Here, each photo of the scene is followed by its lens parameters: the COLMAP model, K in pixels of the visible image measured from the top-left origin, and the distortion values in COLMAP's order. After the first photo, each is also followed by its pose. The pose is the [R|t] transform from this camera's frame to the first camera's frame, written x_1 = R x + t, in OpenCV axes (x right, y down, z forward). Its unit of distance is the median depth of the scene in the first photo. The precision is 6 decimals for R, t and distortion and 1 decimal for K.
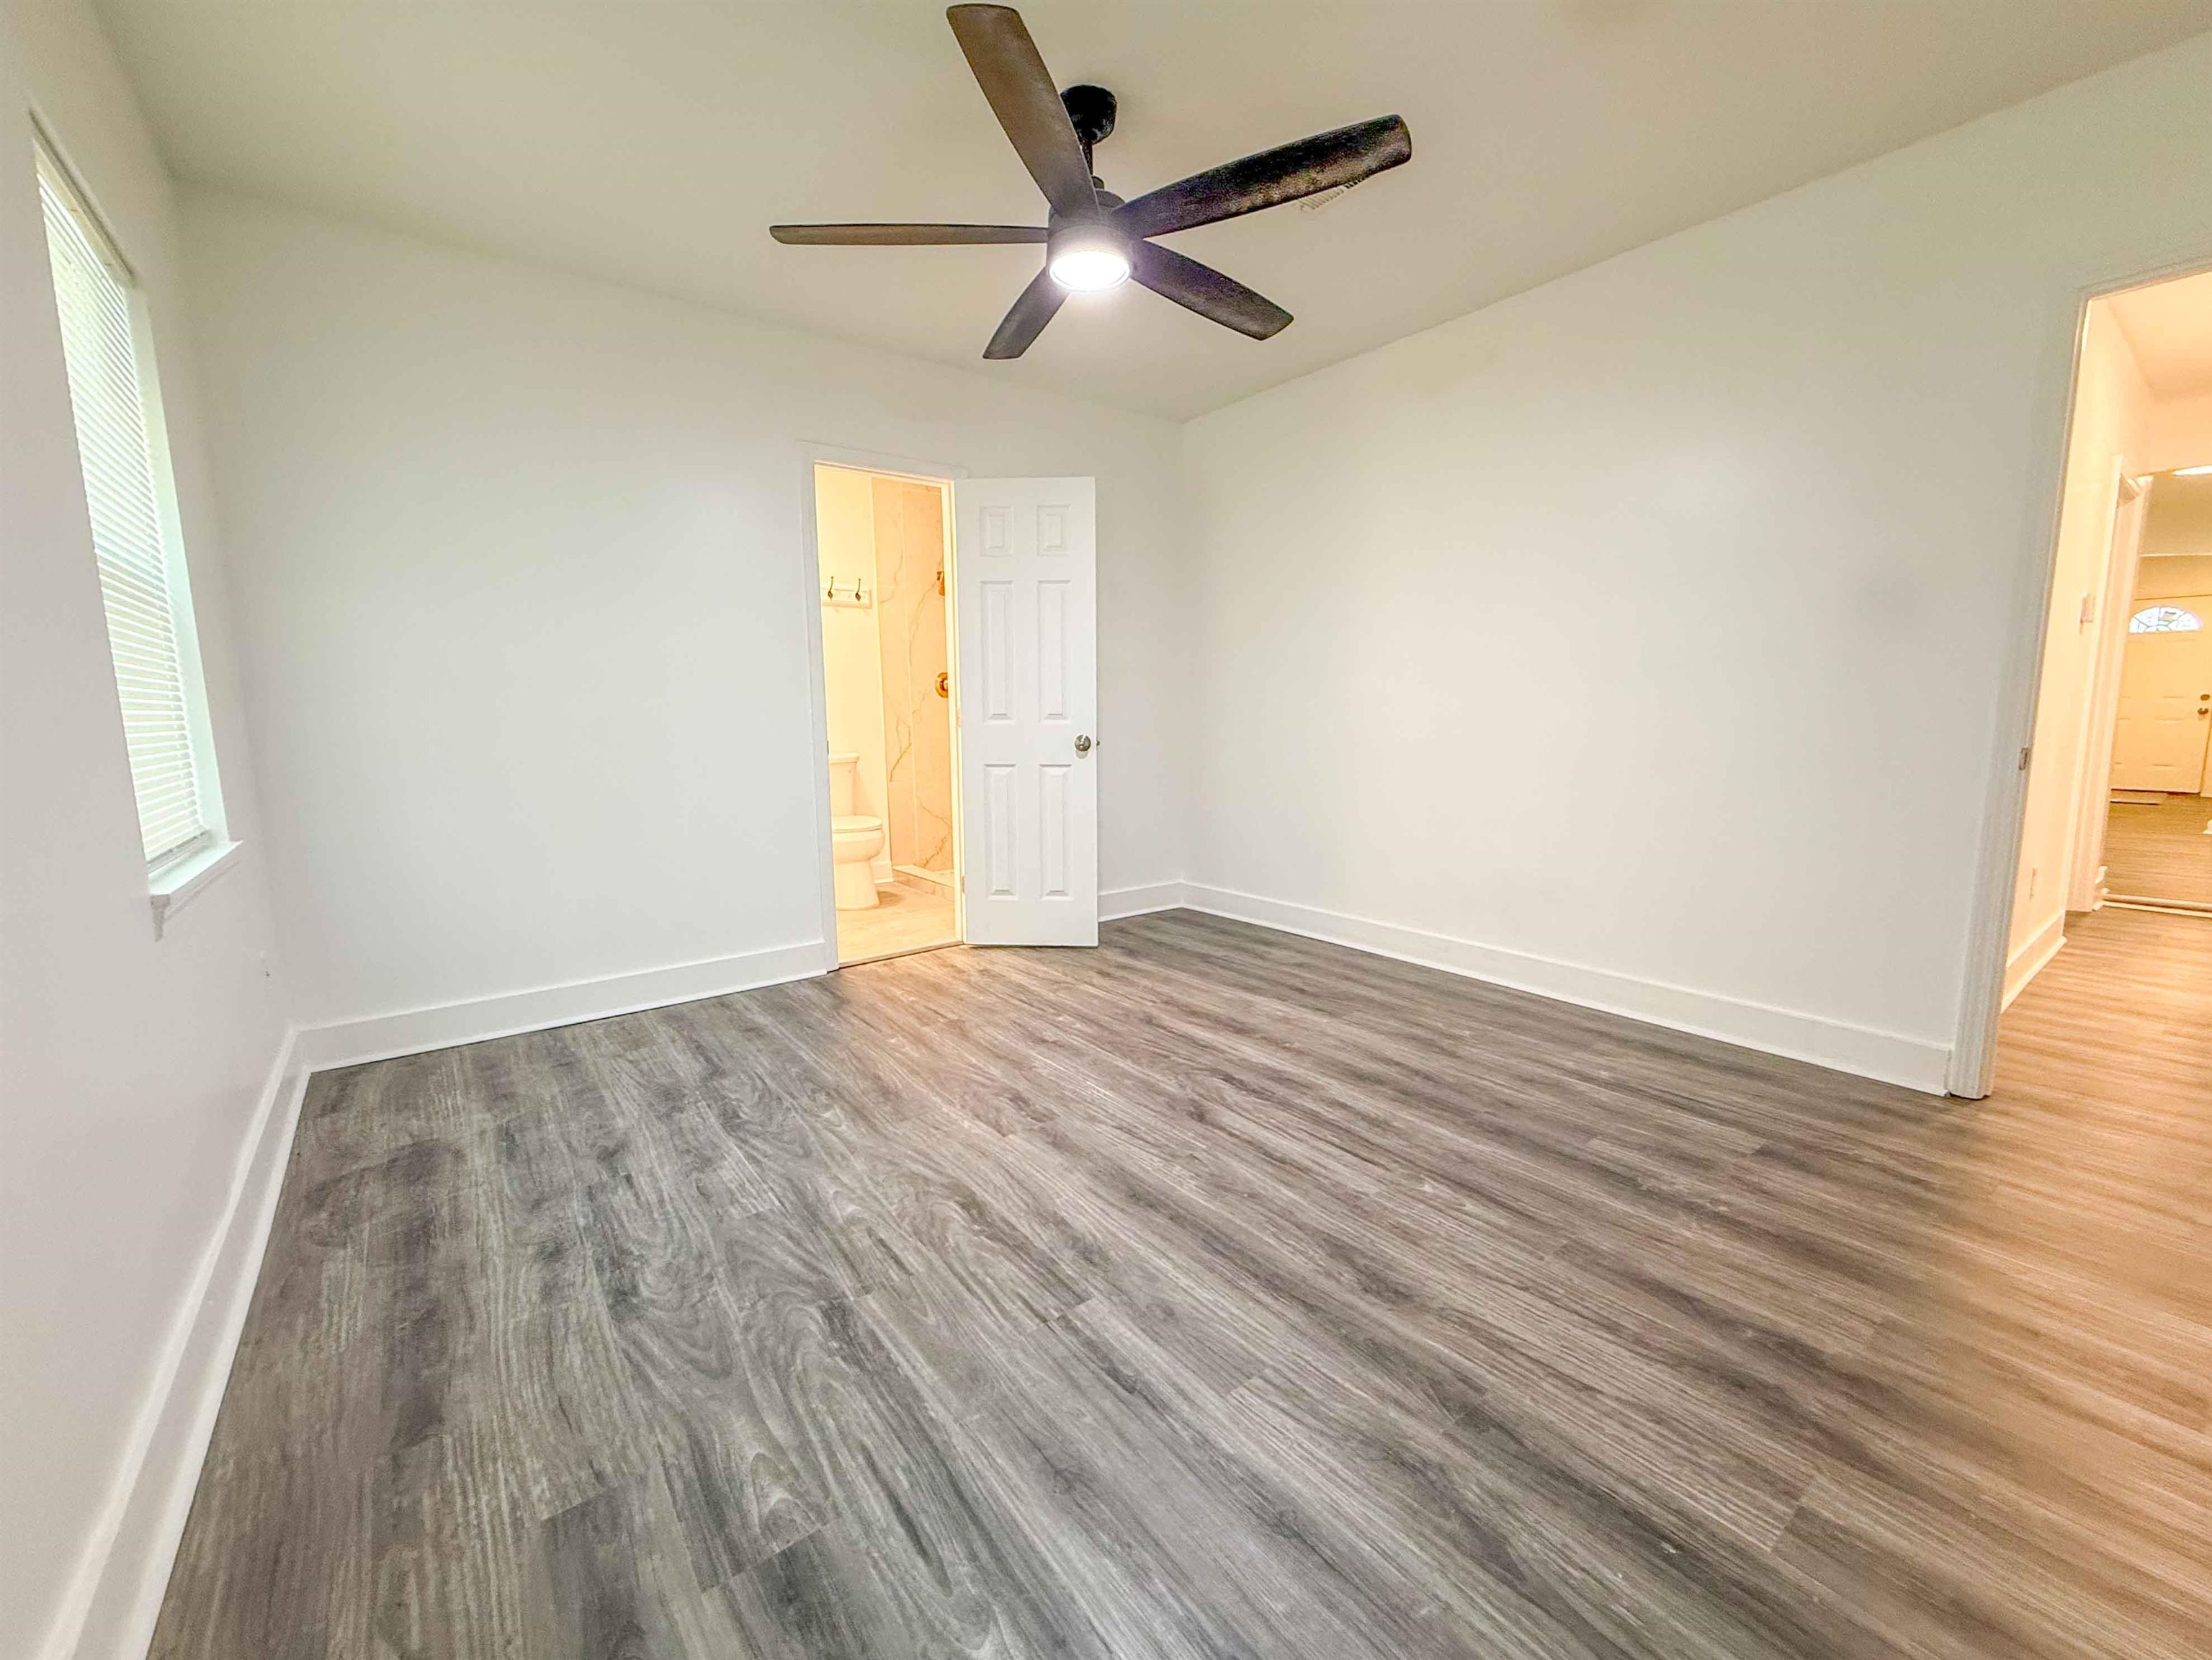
lens RADIAL K [[906.7, 0, 1097.5], [0, 906.7, 828.9], [0, 0, 1]] dist [-0.000216, -0.000230]
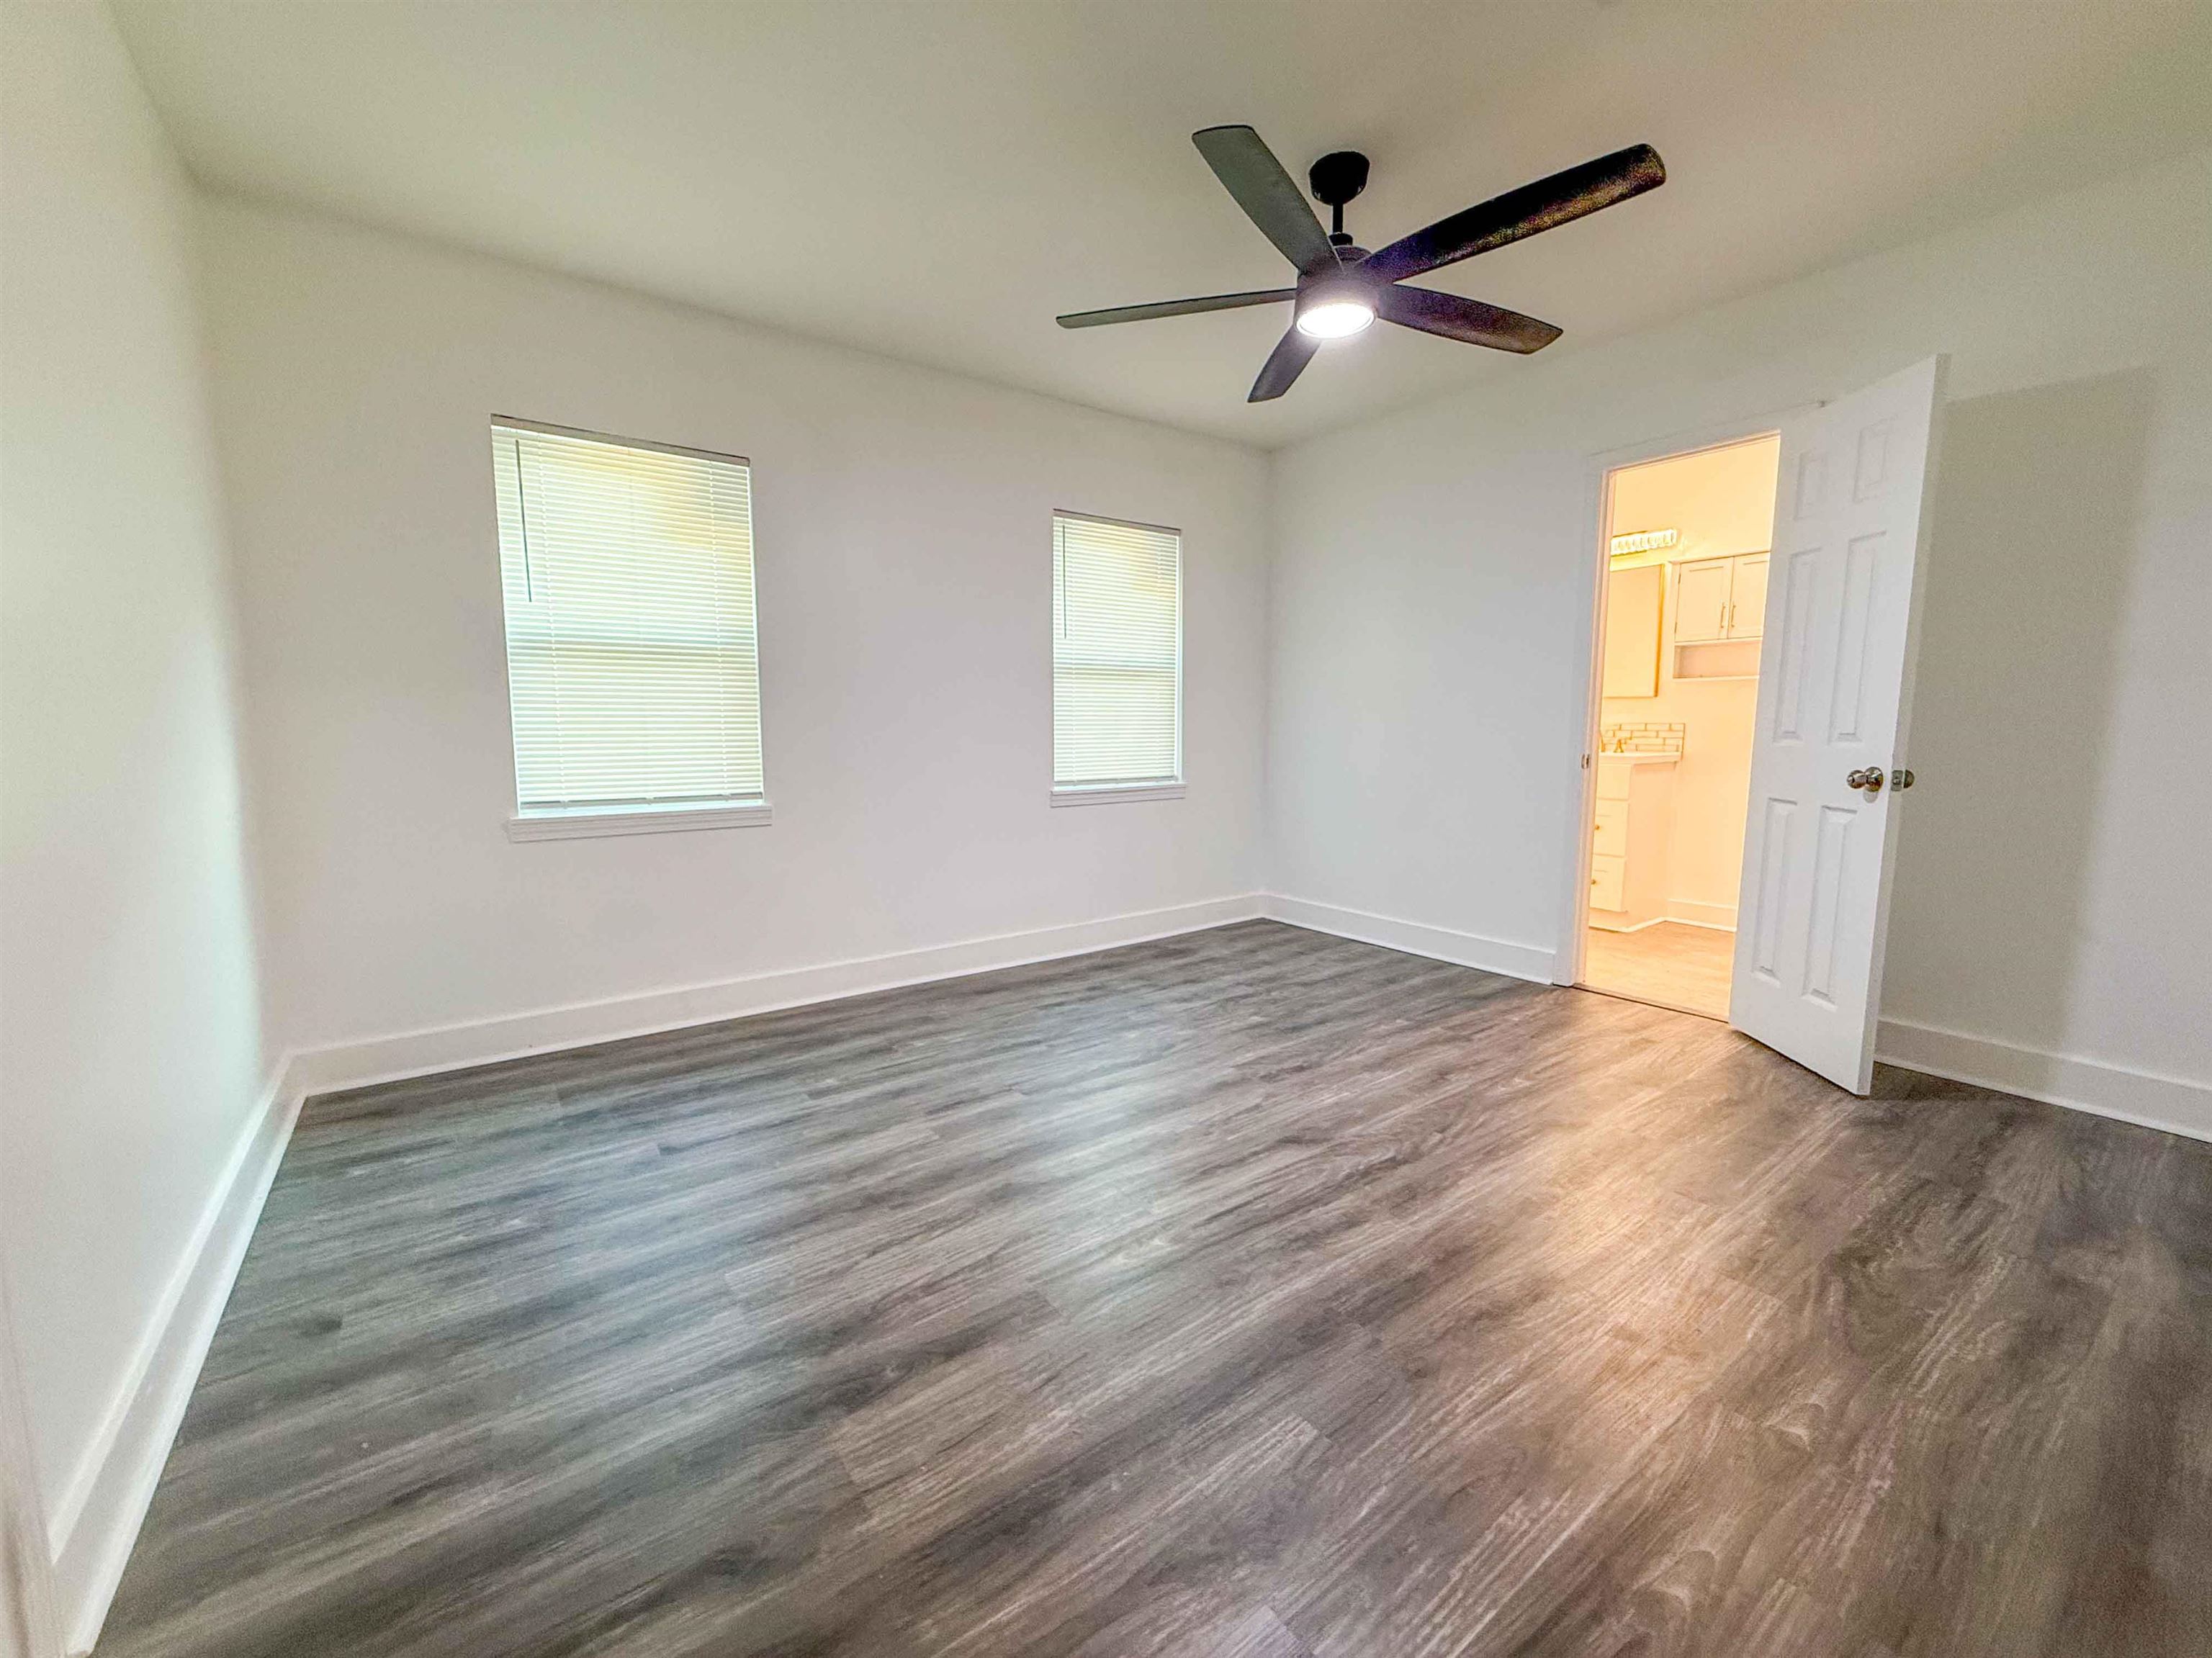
lens RADIAL K [[882.5, 0, 1106.0], [0, 882.5, 829.0], [0, 0, 1]] dist [-0.000028, -0.000044]
pose [[-0.013048, 0.134027, -0.990892, 1.128879], [-0.127577, 0.982654, 0.134592, -0.138498], [0.991743, 0.128171, 0.004277, 0.813553]]
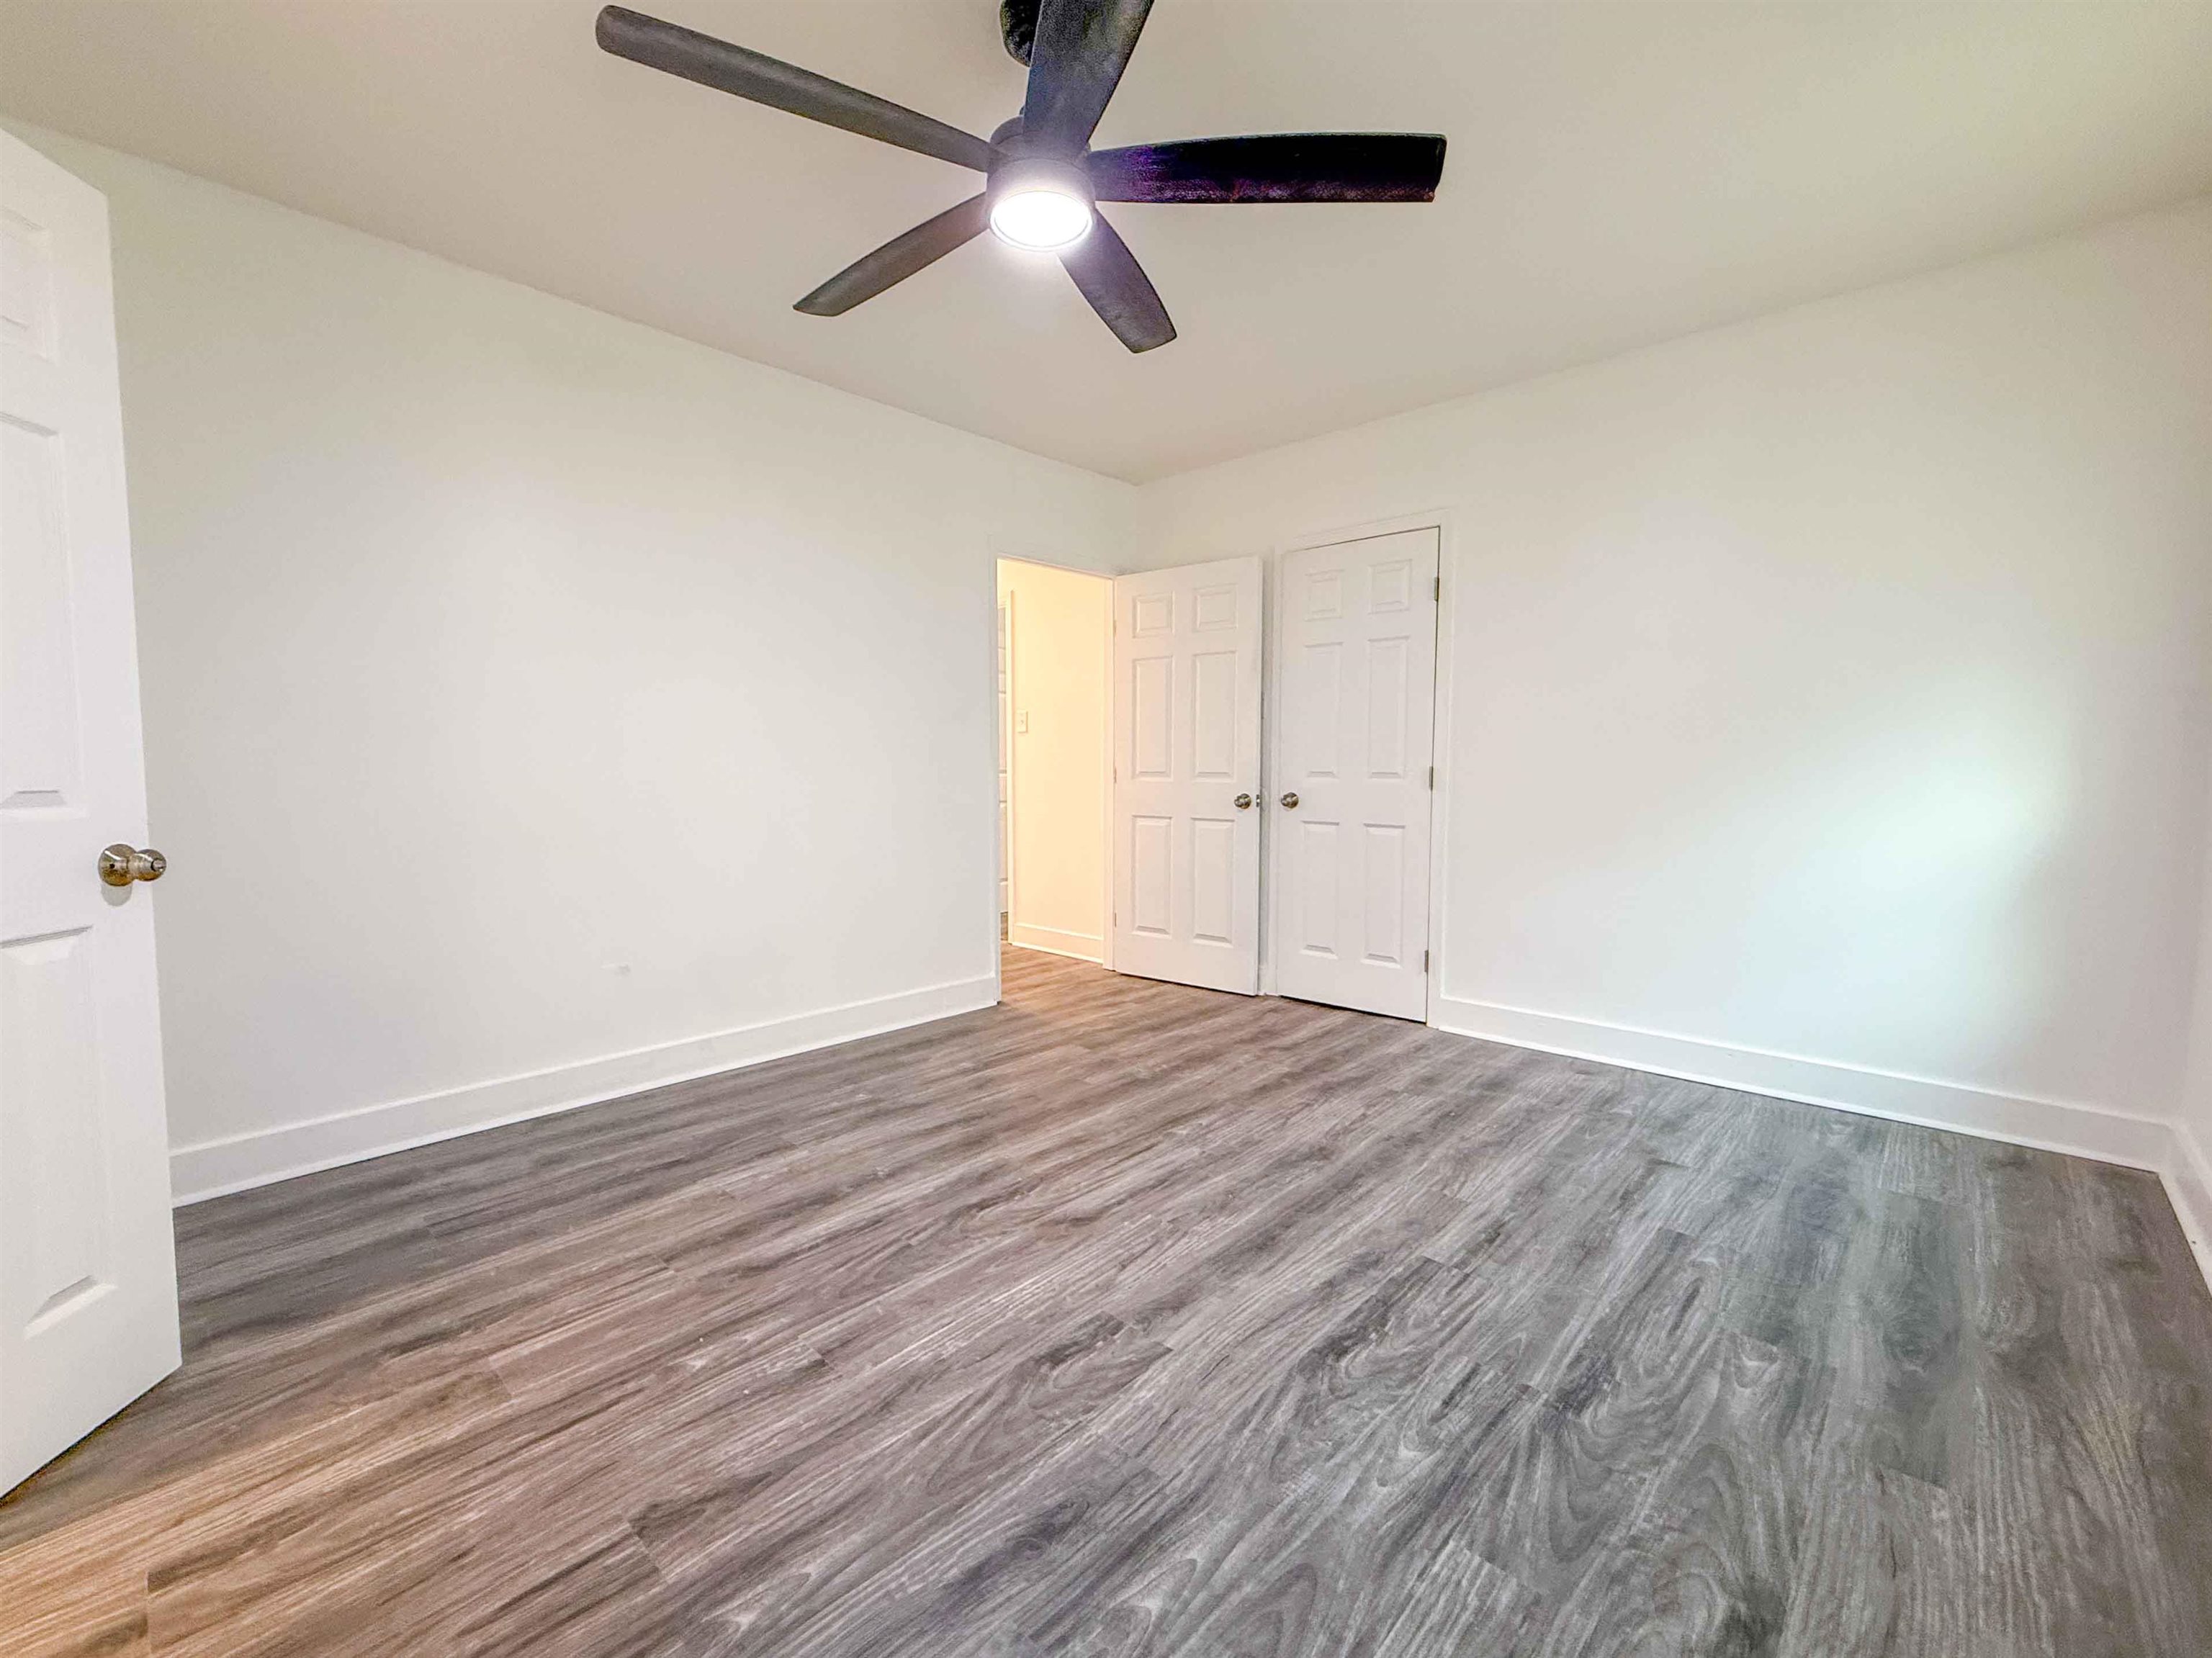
lens RADIAL K [[906.5, 0, 1097.5], [0, 906.5, 827.9], [0, 0, 1]] dist [-0.000216, -0.000230]
pose [[-0.164528, -0.057793, 0.984678, -0.838269], [0.132939, 0.987875, 0.080193, -0.159758], [-0.977373, 0.144096, -0.154850, 1.163826]]
